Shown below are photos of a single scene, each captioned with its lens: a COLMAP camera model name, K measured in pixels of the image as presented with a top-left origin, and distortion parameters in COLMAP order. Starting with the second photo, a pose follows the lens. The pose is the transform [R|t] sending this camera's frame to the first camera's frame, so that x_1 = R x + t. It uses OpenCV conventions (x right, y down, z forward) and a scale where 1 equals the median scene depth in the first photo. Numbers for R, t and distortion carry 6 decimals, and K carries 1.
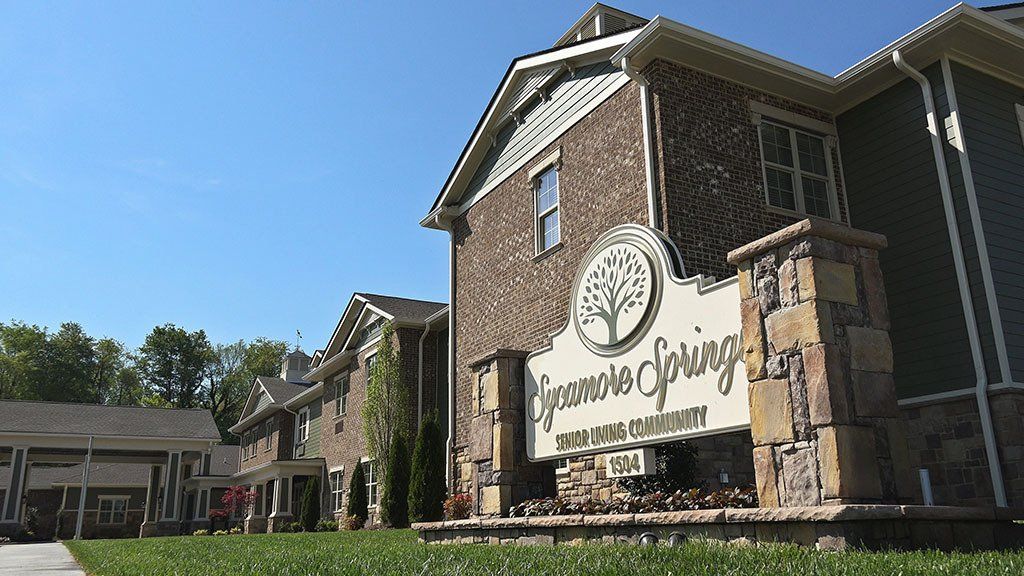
lens RADIAL K [[821.6, 0, 512.0], [0, 821.6, 288.0], [0, 0, 1]] dist [0.006016, -0.000711]
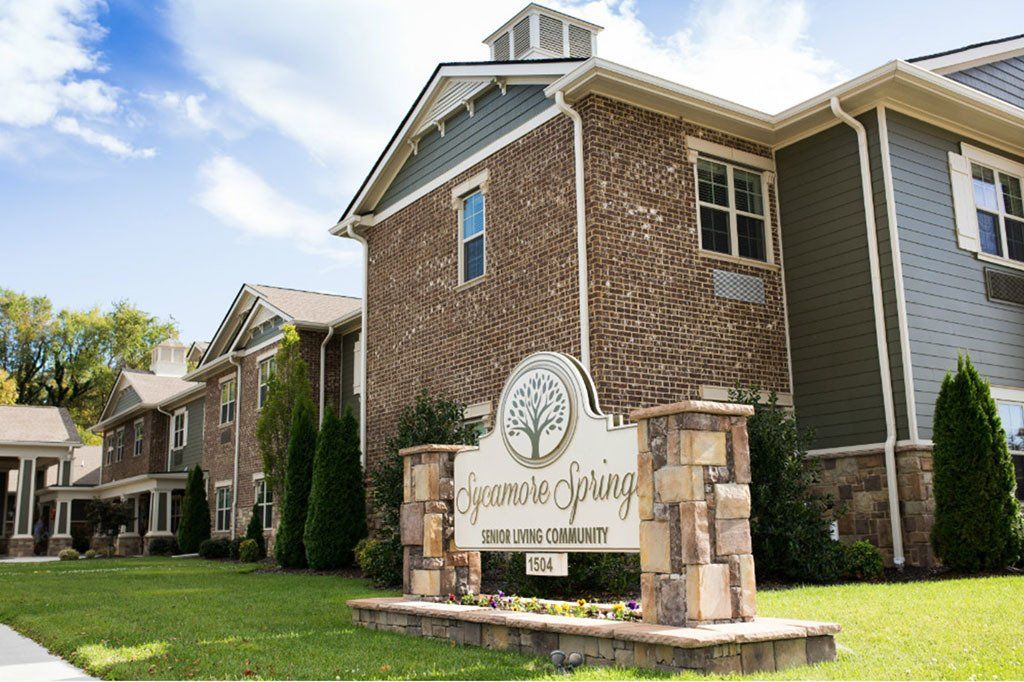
lens RADIAL K [[982.3, 0, 512.0], [0, 982.3, 341.0], [0, 0, 1]] dist [-0.021824, 0.015396]
pose [[0.995391, 0.019907, 0.093810, -0.018170], [-0.028485, 0.995443, 0.091009, -0.099029], [-0.091571, -0.093262, 0.991422, -0.150853]]
